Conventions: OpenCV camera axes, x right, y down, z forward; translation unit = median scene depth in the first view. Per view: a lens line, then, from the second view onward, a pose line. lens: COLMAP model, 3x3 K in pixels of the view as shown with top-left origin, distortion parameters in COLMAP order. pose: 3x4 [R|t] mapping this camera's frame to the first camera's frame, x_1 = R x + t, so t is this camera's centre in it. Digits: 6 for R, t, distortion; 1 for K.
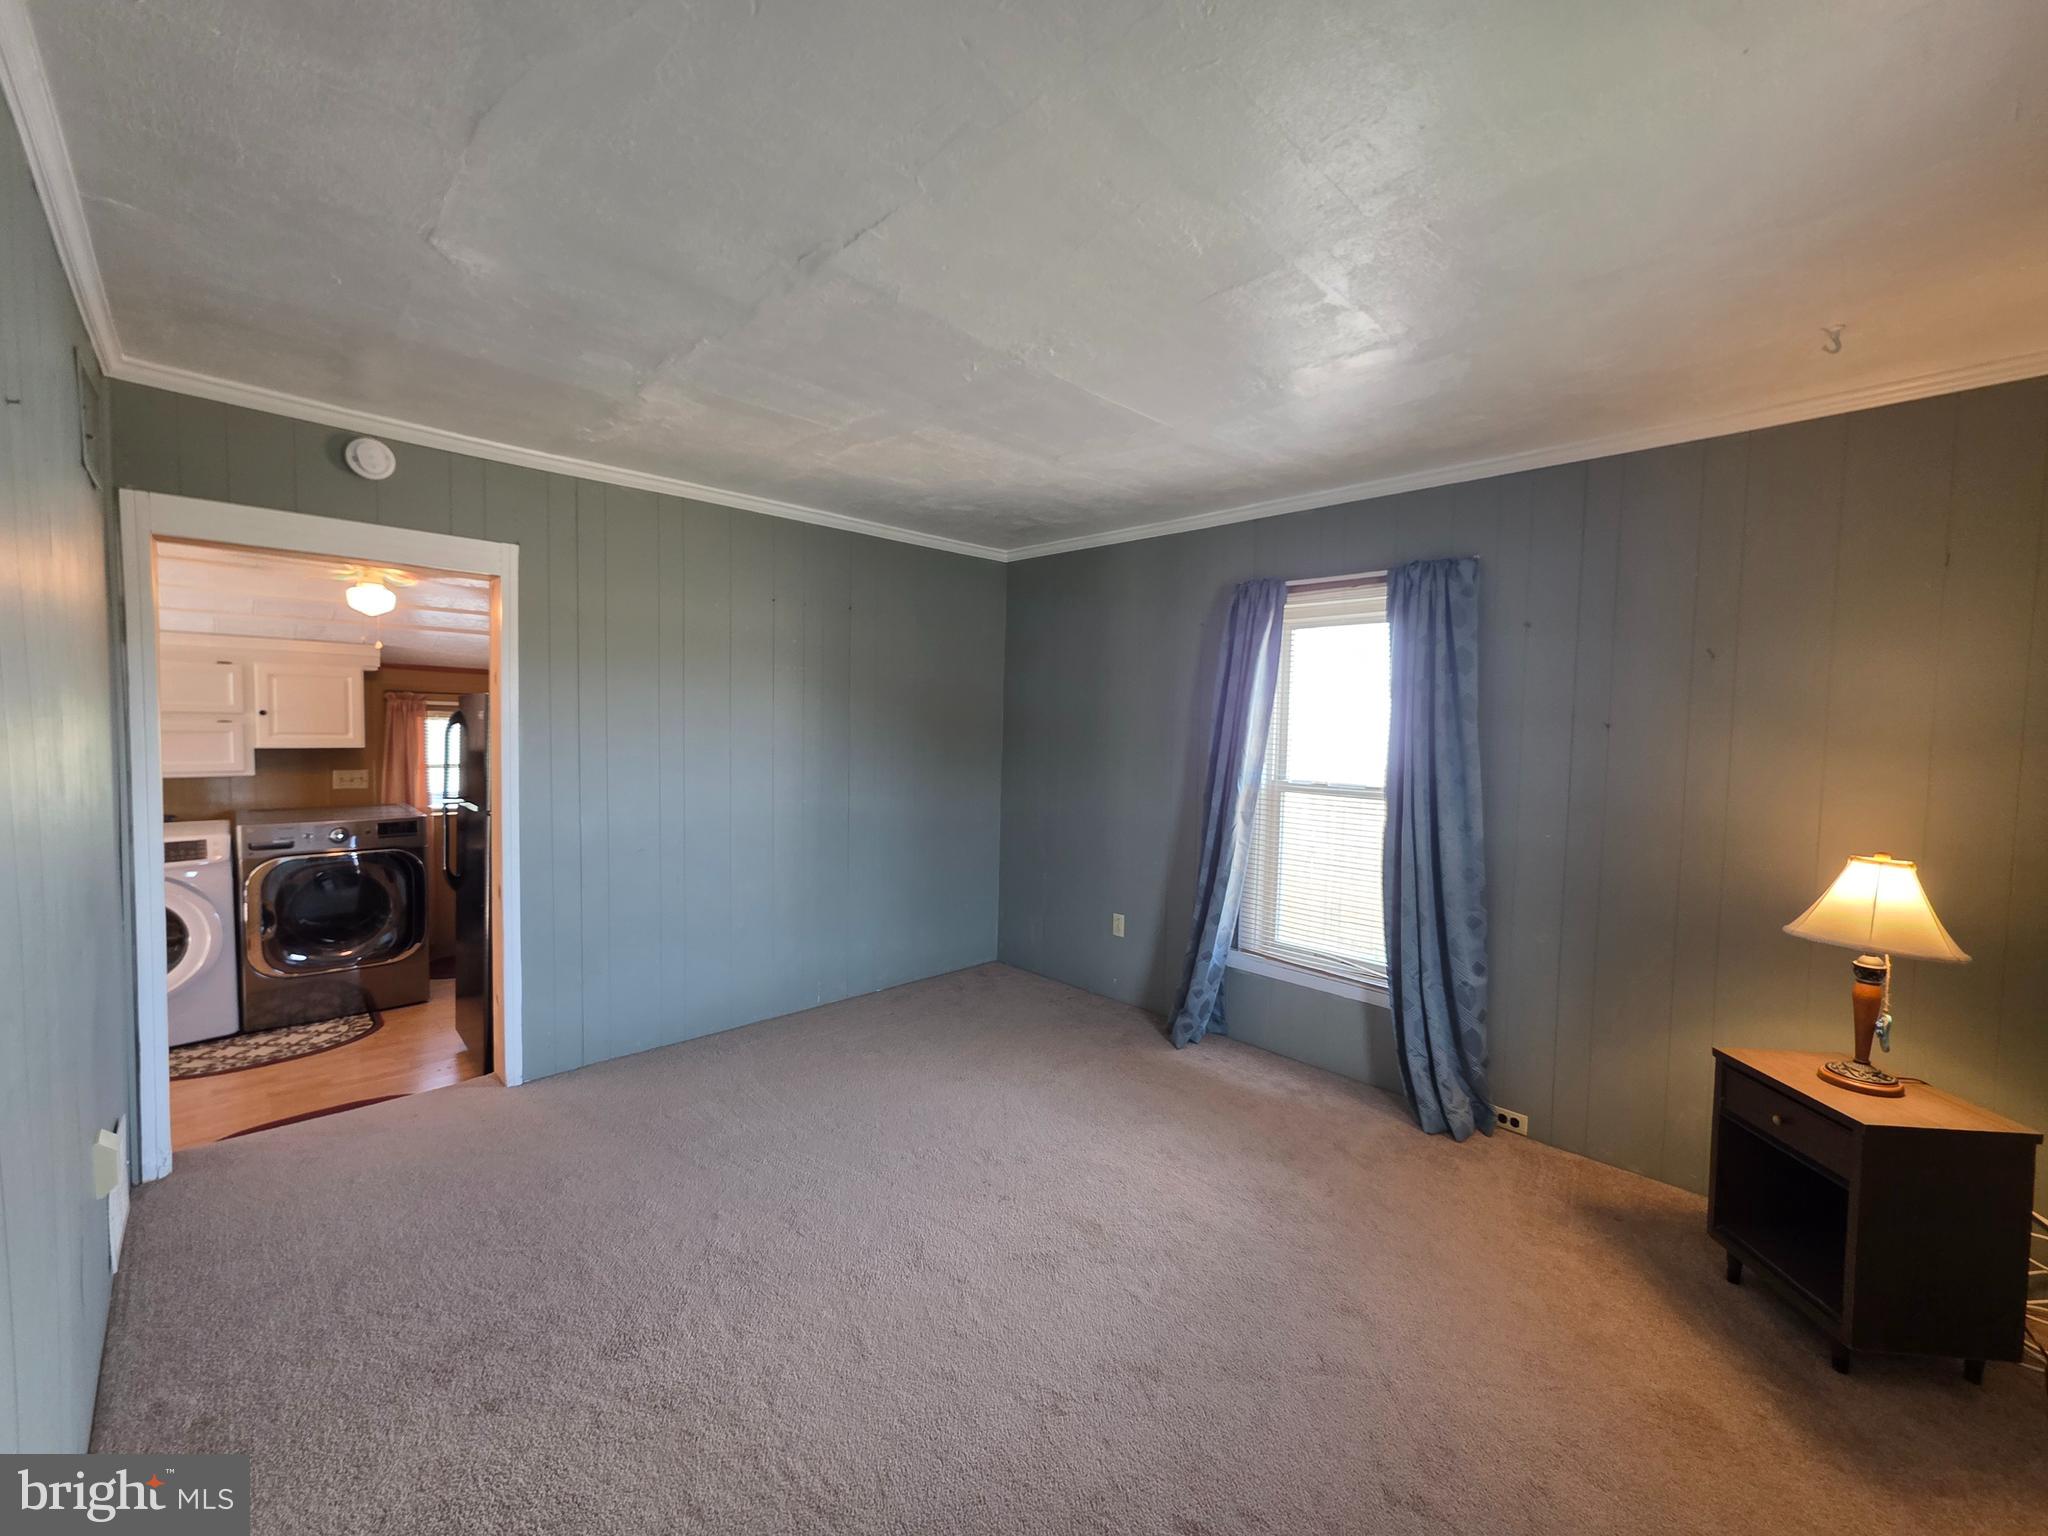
lens RADIAL K [[815.9, 0, 1017.9], [0, 815.9, 762.6], [0, 0, 1]] dist [0.001026, 0.000168]
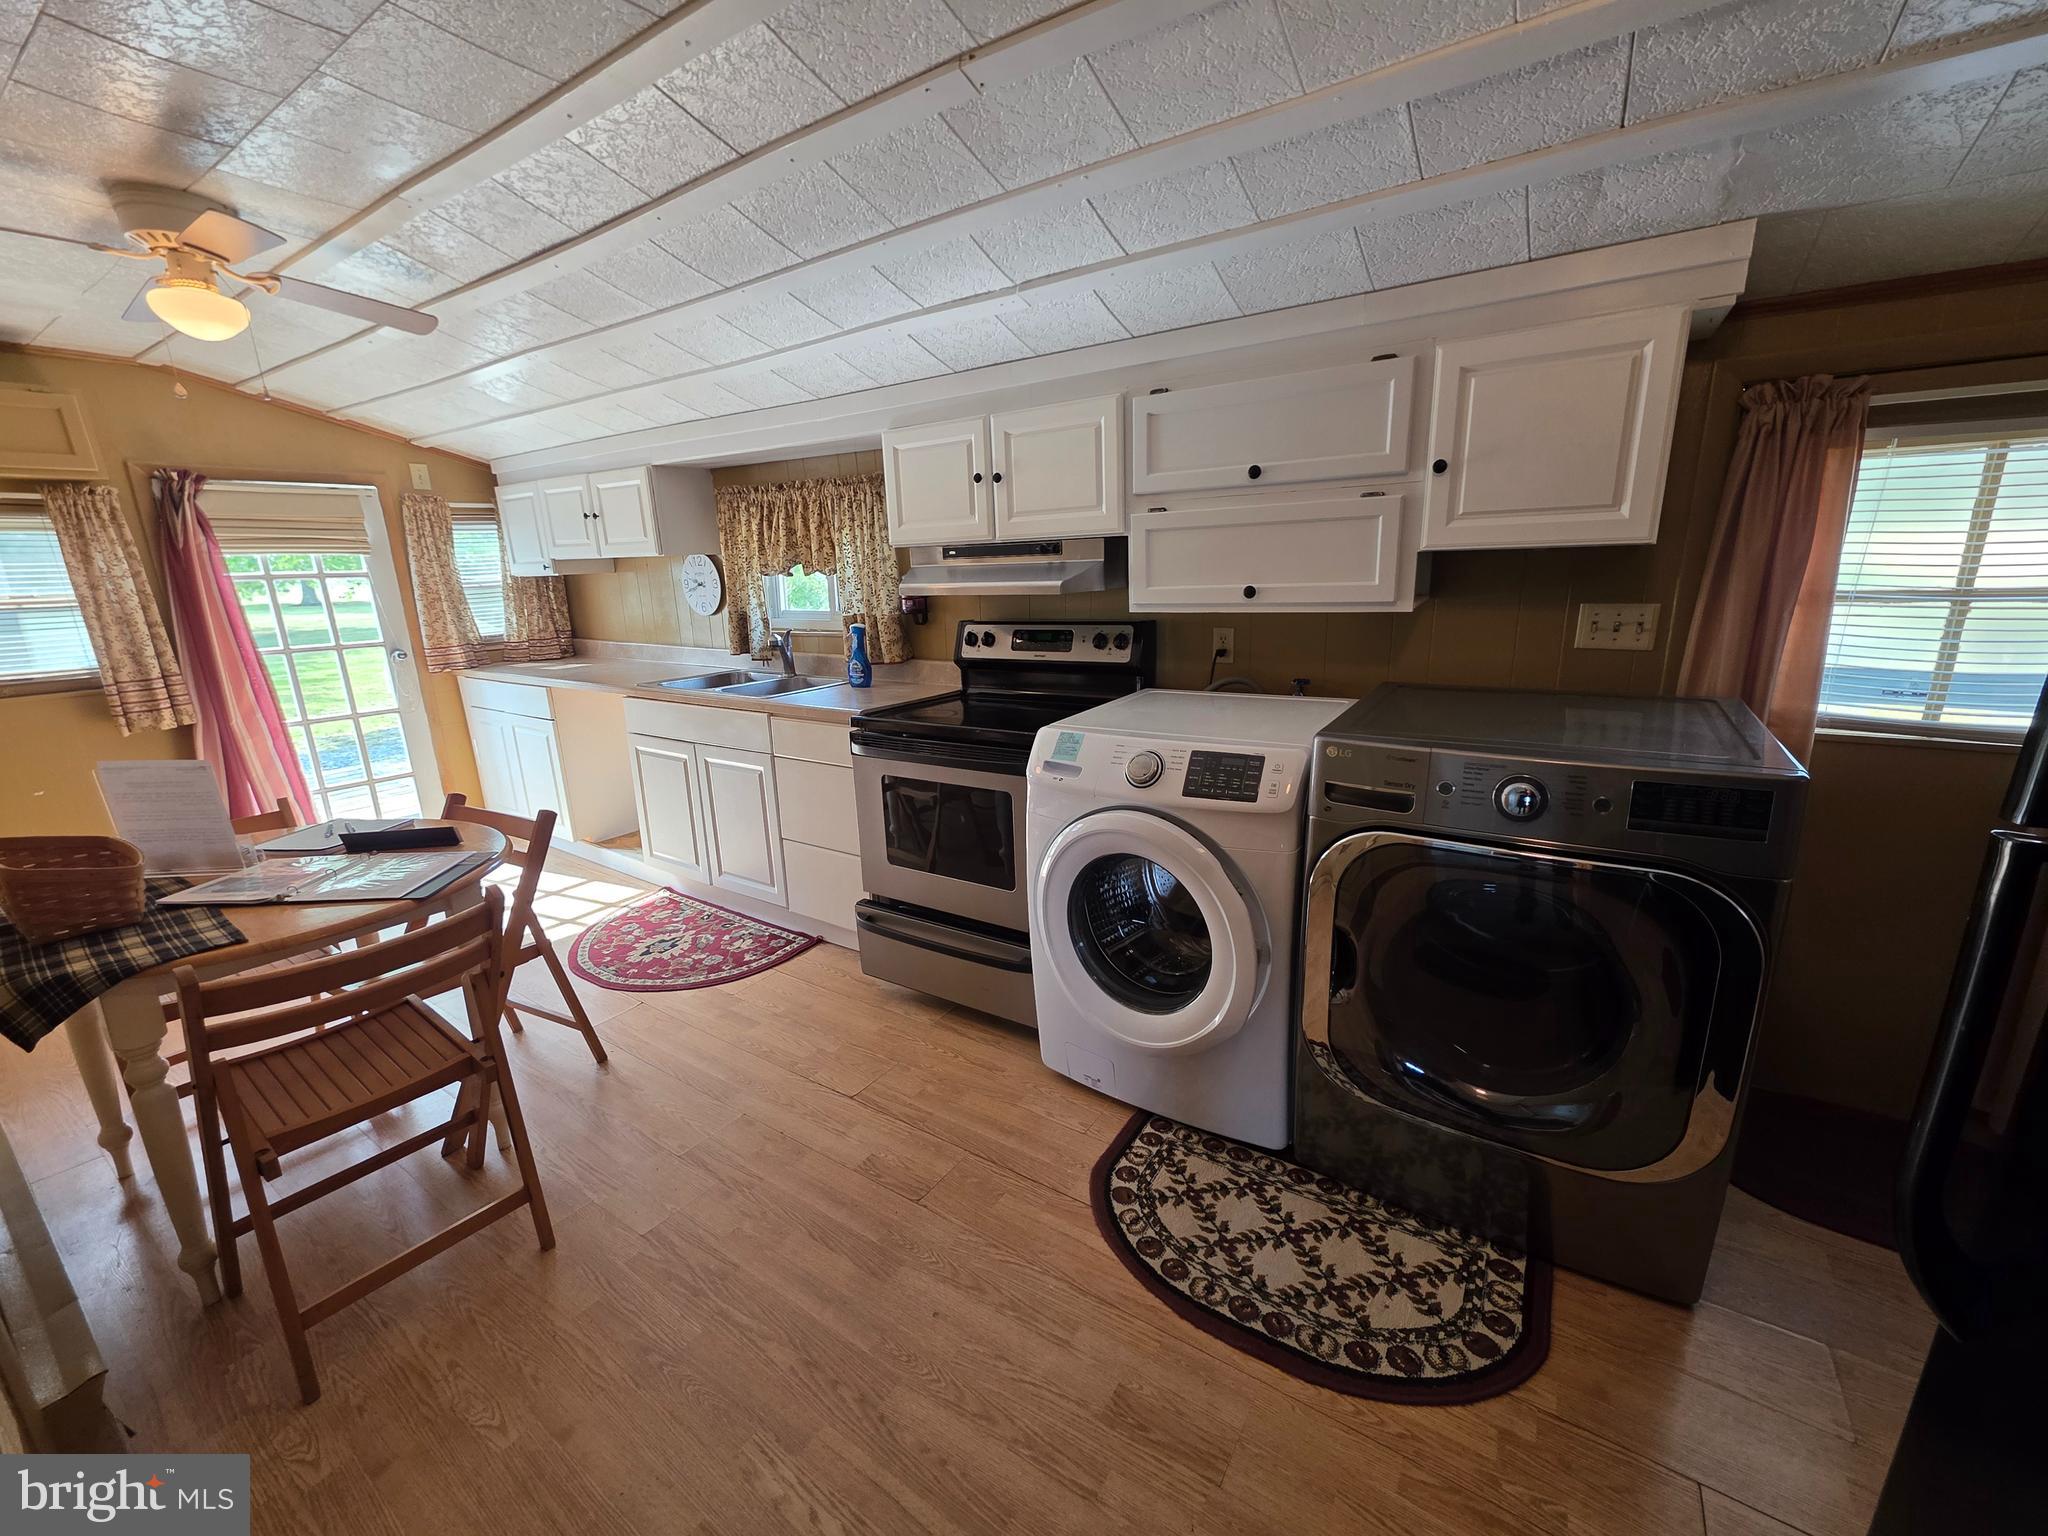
lens RADIAL K [[815.9, 0, 1019.2], [0, 815.9, 773.0], [0, 0, 1]] dist [0.001026, 0.000168]
pose [[0.210151, 0.219834, -0.952633, -0.520747], [-0.006473, 0.974684, 0.223494, 0.002404], [0.977647, -0.040801, 0.206254, 0.683763]]
